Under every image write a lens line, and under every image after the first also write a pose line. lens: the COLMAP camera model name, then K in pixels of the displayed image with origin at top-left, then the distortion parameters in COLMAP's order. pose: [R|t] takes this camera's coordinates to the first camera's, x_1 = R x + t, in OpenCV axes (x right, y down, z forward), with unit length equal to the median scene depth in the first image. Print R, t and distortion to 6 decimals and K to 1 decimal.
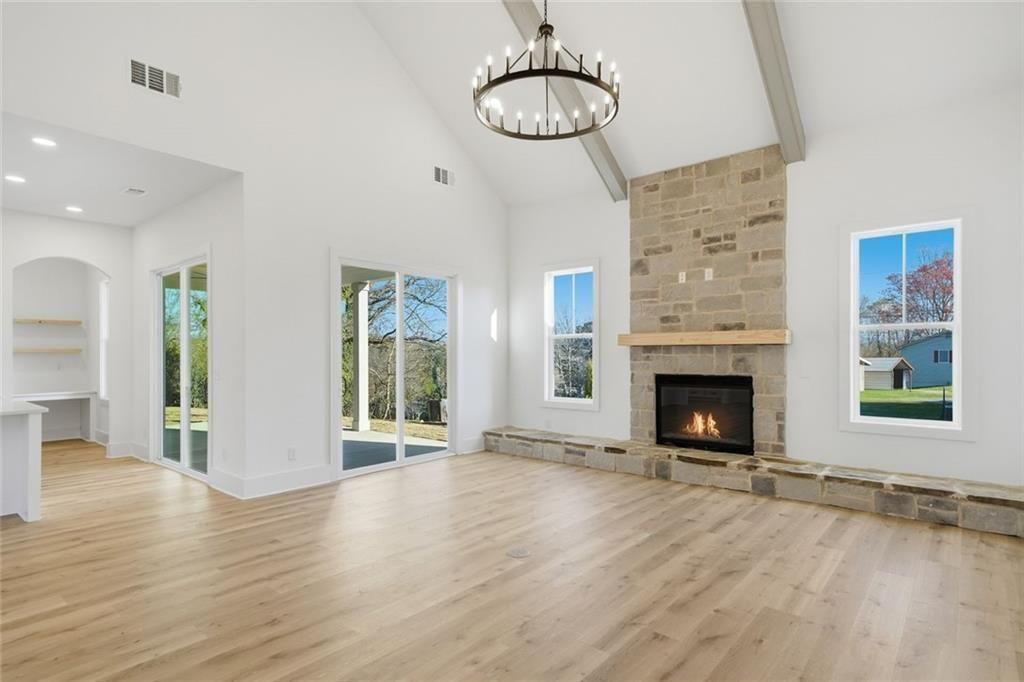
lens RADIAL K [[530.0, 0, 495.8], [0, 530.0, 353.8], [0, 0, 1]] dist [0.006022, 0.000102]
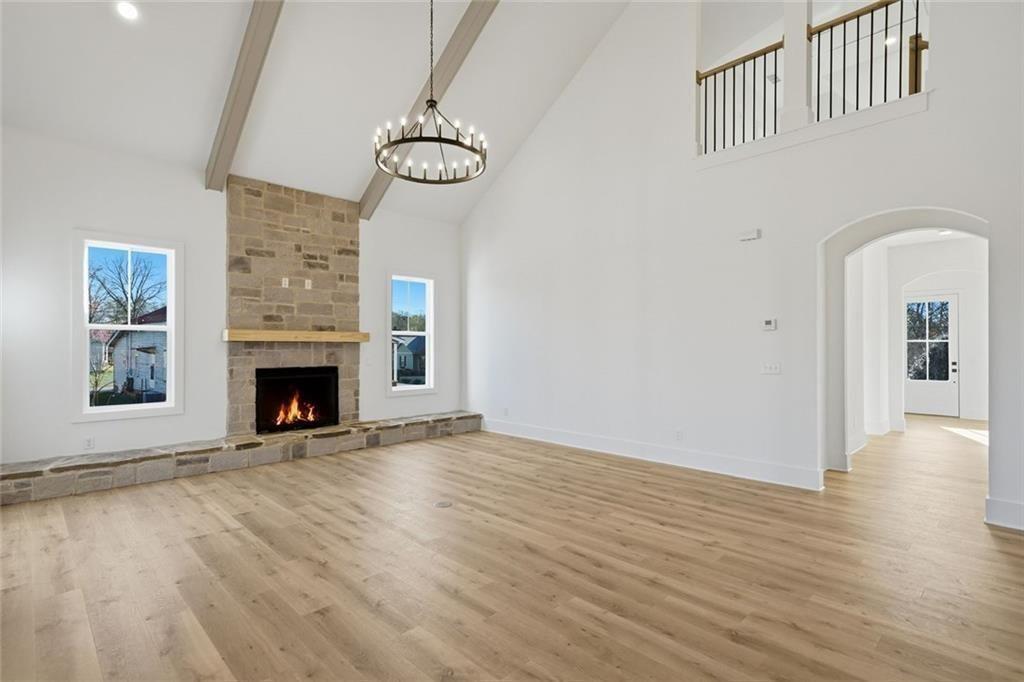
lens RADIAL K [[500.4, 0, 500.4], [0, 500.4, 344.9], [0, 0, 1]] dist [0.001796, 0.000199]
pose [[0.074031, 0.004710, 0.997245, -0.718486], [-0.001336, 0.999988, -0.004624, -0.005499], [-0.997255, -0.000990, 0.074036, 0.473733]]
